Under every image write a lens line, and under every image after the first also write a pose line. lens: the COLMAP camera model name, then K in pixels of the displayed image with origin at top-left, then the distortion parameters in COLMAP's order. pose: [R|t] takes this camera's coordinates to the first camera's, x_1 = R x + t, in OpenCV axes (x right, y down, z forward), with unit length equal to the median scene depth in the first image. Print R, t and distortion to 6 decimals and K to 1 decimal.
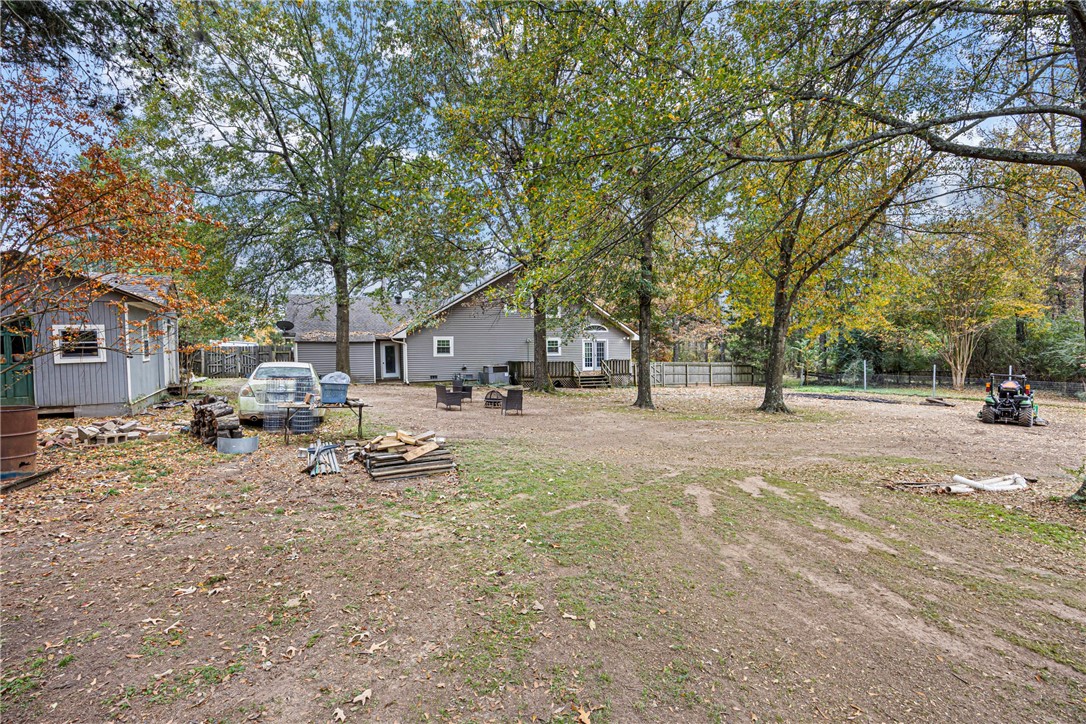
lens RADIAL K [[496.2, 0, 543.0], [0, 496.2, 362.0], [0, 0, 1]] dist [0.000331, 0.000002]
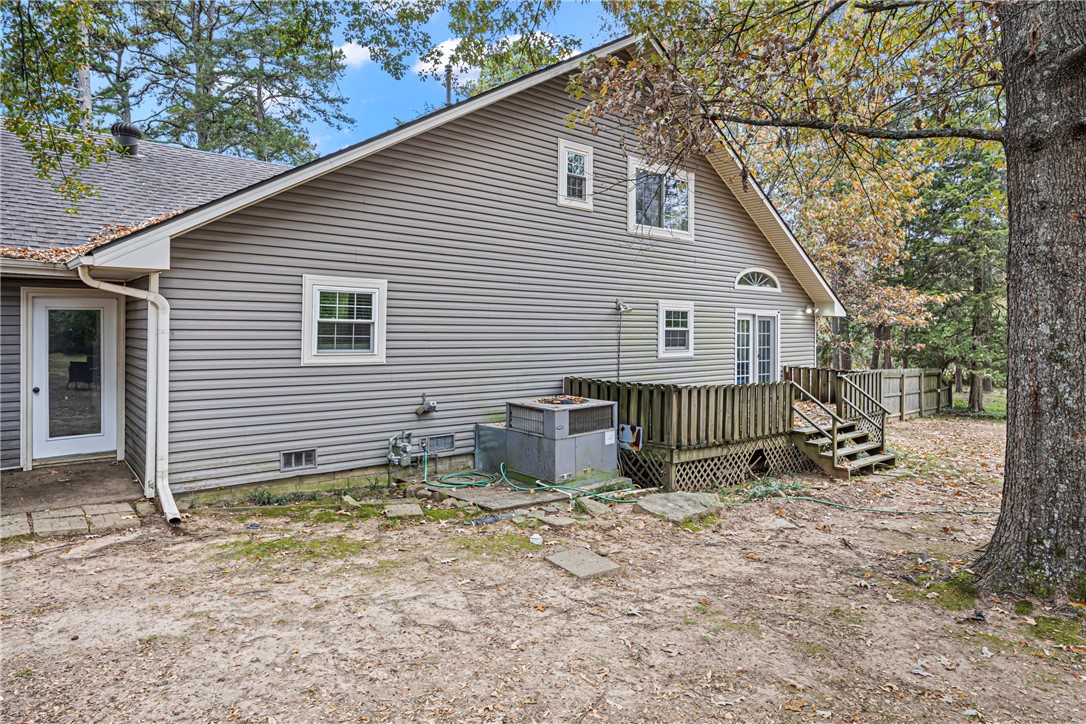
lens RADIAL K [[644.8, 0, 541.8], [0, 644.8, 332.5], [0, 0, 1]] dist [-0.003775, -0.000942]
pose [[0.953691, 0.018982, 0.300189, -0.202425], [-0.012043, 0.999616, -0.024949, -0.019077], [-0.300548, 0.020178, 0.953553, 0.686891]]
